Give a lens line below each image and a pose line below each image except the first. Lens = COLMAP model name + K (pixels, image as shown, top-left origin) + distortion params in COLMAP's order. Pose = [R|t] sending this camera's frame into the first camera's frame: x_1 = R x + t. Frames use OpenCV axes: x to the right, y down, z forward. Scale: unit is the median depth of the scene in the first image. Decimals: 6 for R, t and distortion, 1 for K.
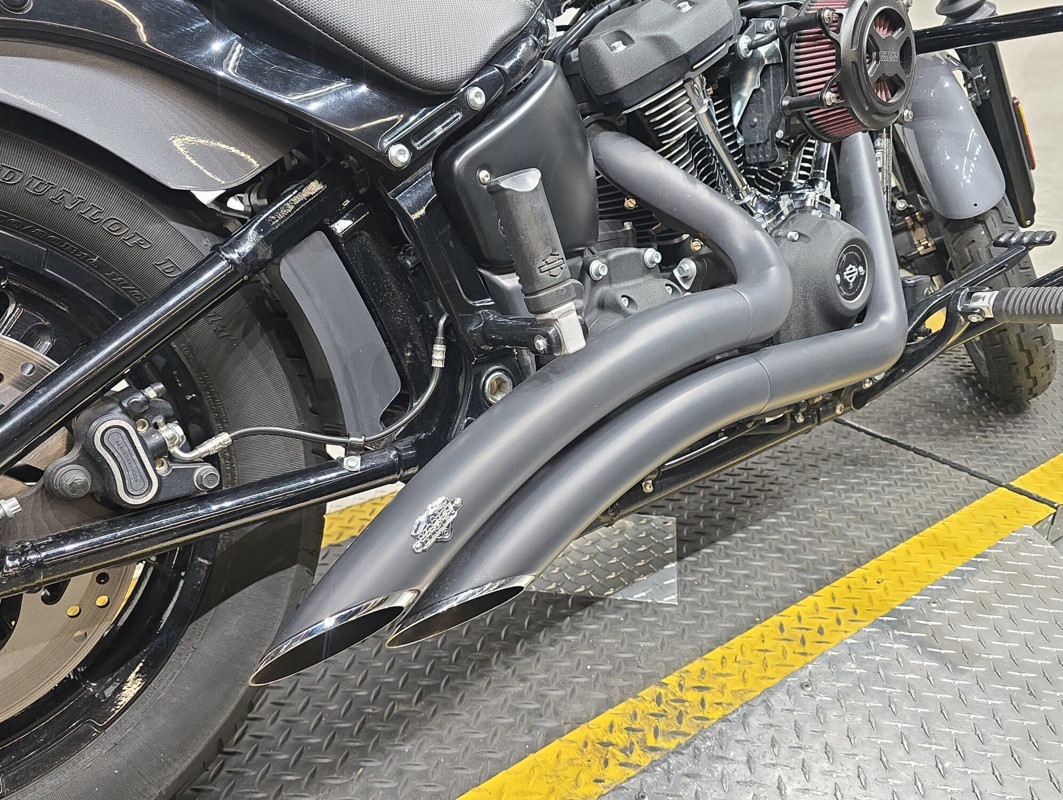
lens RADIAL K [[812.6, 0, 537.7], [0, 812.6, 391.3], [0, 0, 1]] dist [0.027829, -0.009779]
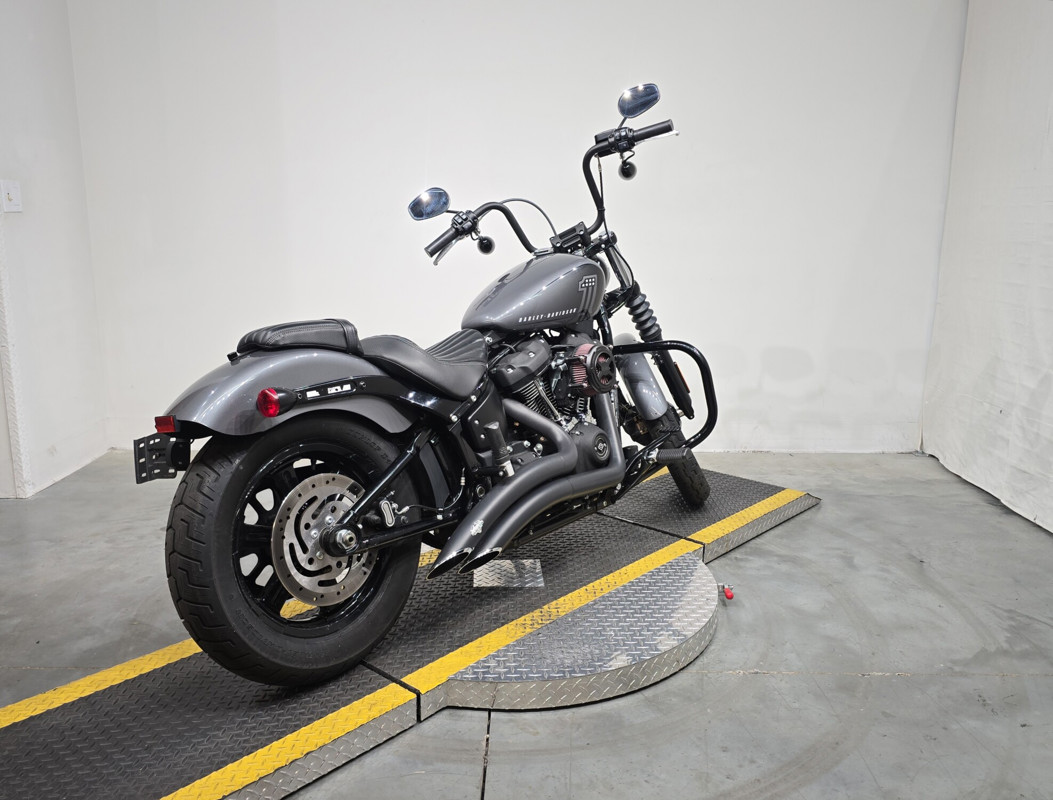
lens RADIAL K [[775.6, 0, 528.2], [0, 775.6, 402.0], [0, 0, 1]] dist [0.013726, 0.002207]
pose [[0.979655, -0.031560, 0.198194, -0.352245], [0.070074, 0.979194, -0.190446, 0.183828], [-0.188060, 0.200460, 0.961483, -1.464144]]
